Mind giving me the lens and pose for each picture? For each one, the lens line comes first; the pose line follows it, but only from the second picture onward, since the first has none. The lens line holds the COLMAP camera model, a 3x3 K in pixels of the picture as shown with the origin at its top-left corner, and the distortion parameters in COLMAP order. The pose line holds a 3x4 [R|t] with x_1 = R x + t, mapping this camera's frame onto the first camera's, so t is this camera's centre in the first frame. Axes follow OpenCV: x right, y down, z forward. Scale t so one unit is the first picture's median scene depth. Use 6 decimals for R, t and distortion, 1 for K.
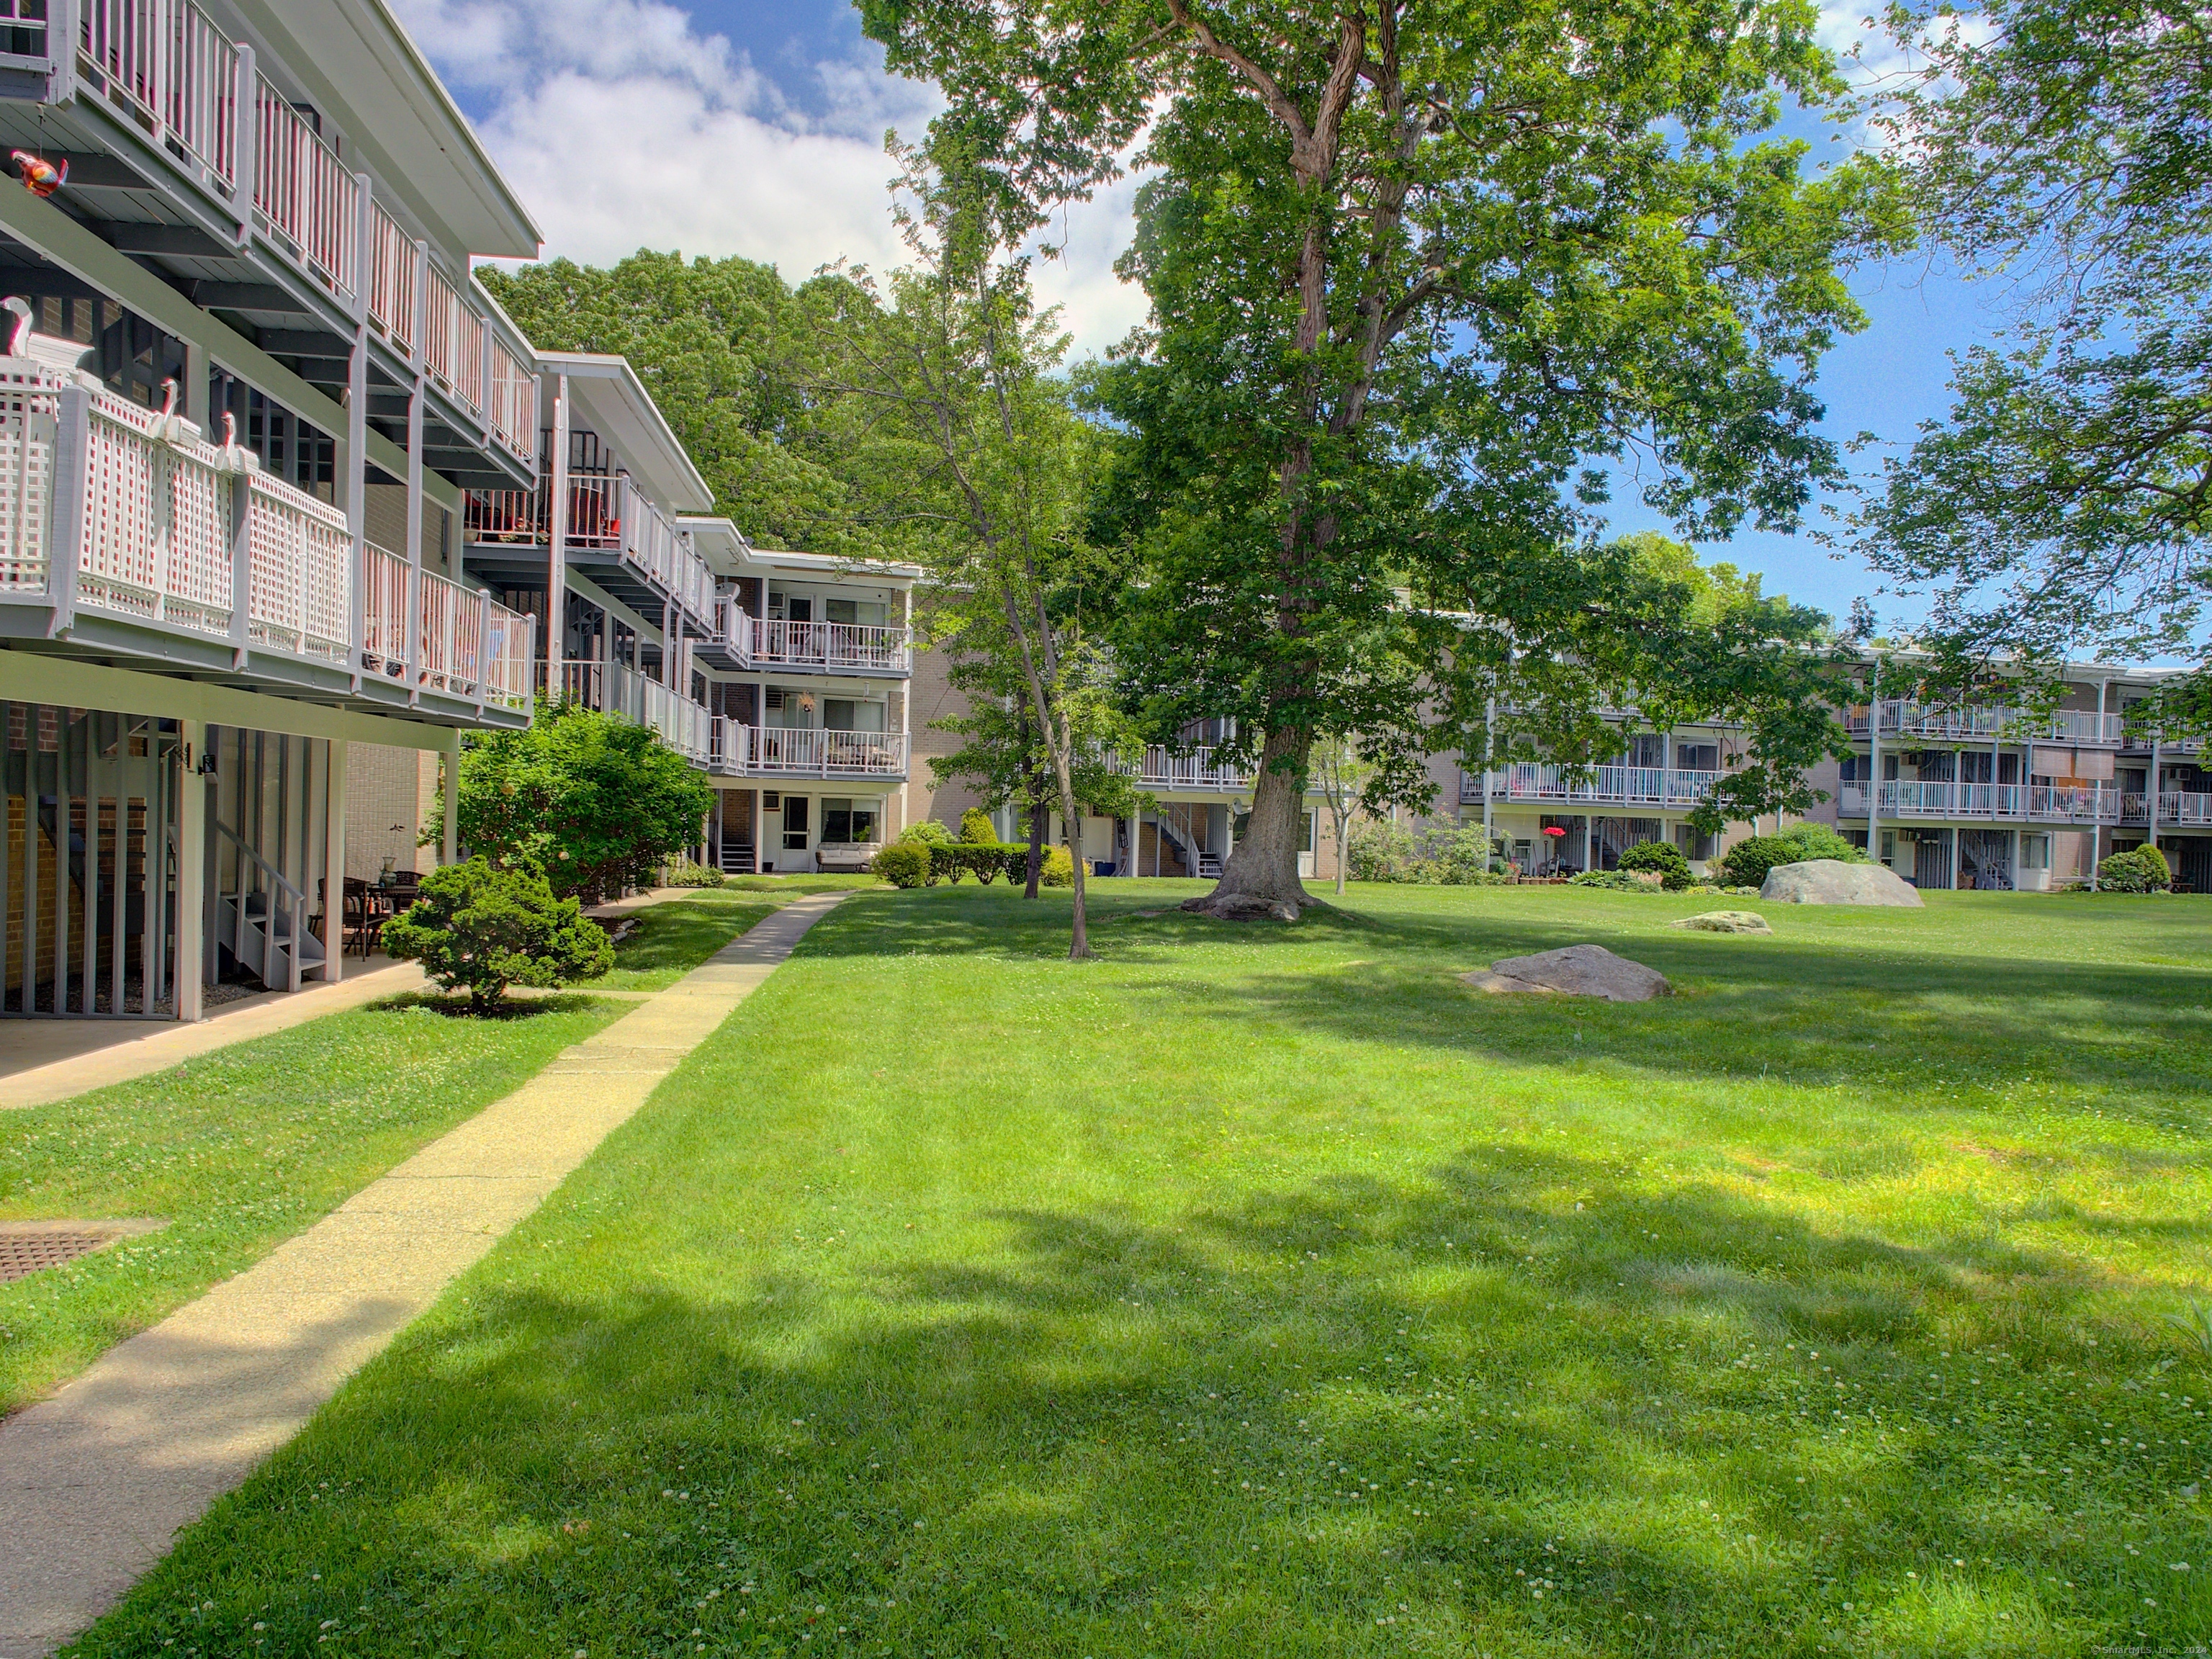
lens RADIAL K [[1606.3, 0, 1106.0], [0, 1606.3, 829.5], [0, 0, 1]] dist [0.006963, 0.004616]
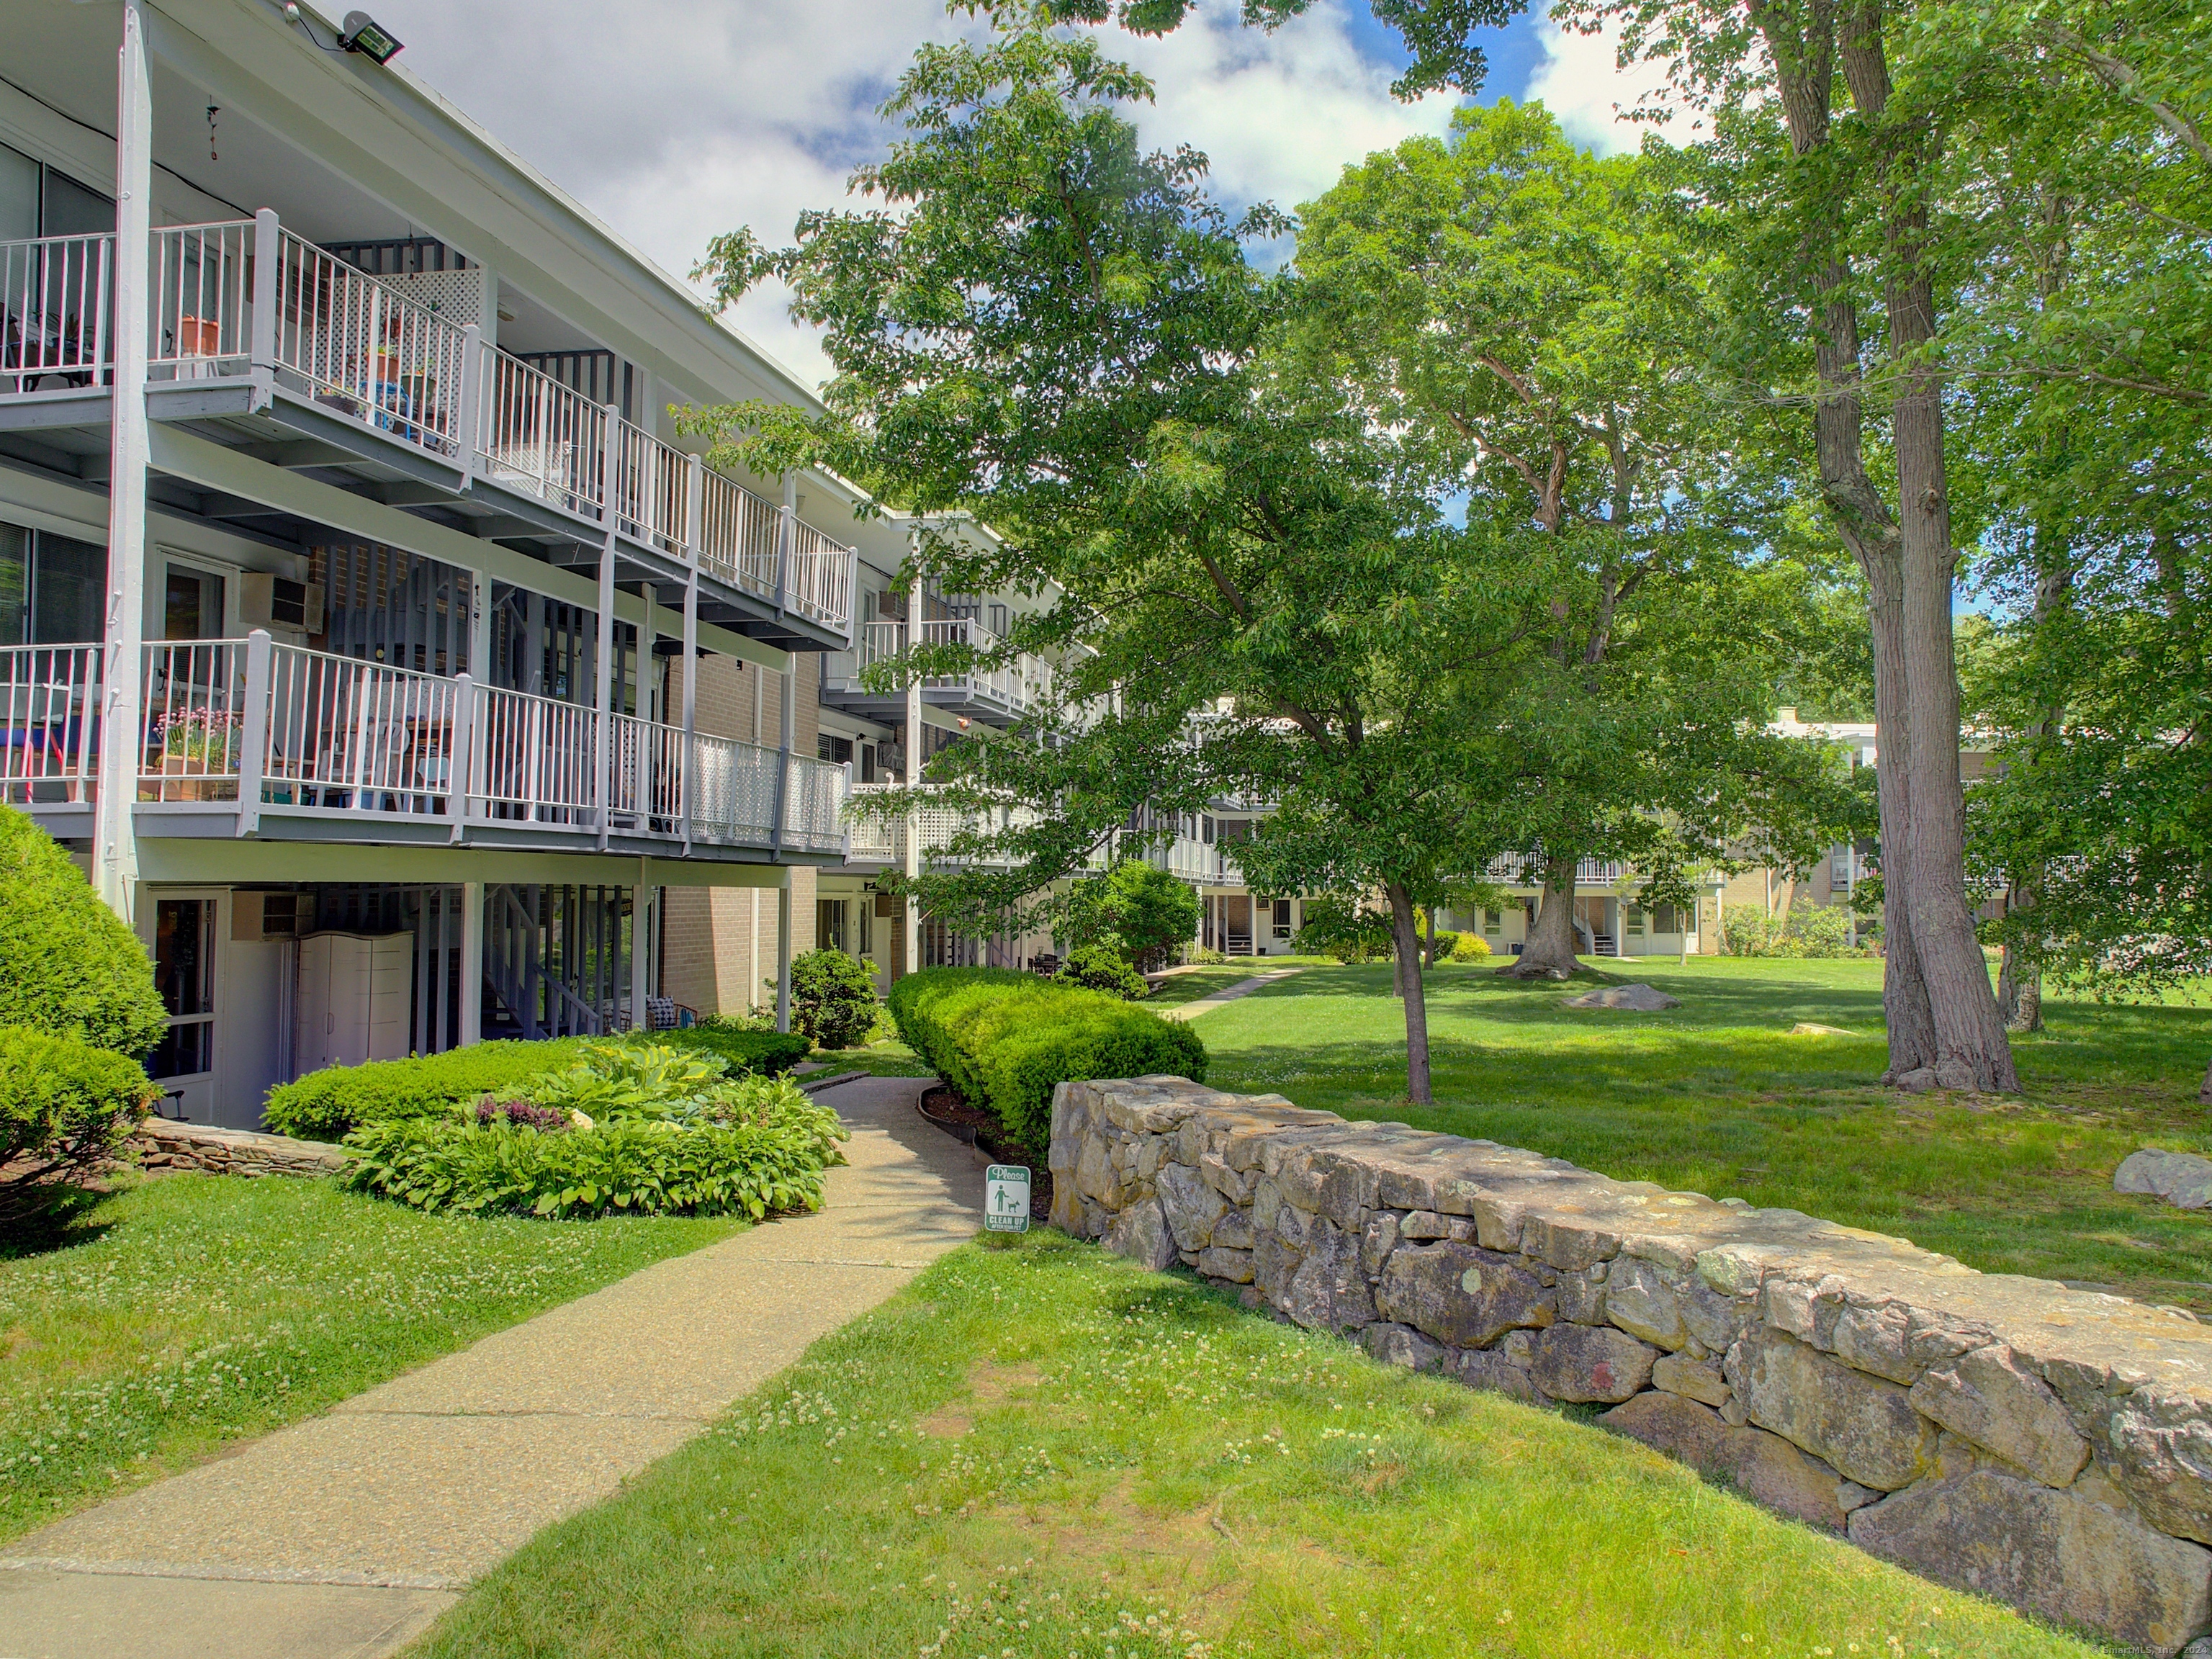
lens RADIAL K [[1606.3, 0, 1106.0], [0, 1606.3, 829.5], [0, 0, 1]] dist [0.006963, 0.004616]
pose [[0.945149, -0.038154, -0.324404, 0.179519], [0.020778, 0.998166, -0.056859, -0.008119], [0.325978, 0.046999, 0.944208, -0.550623]]
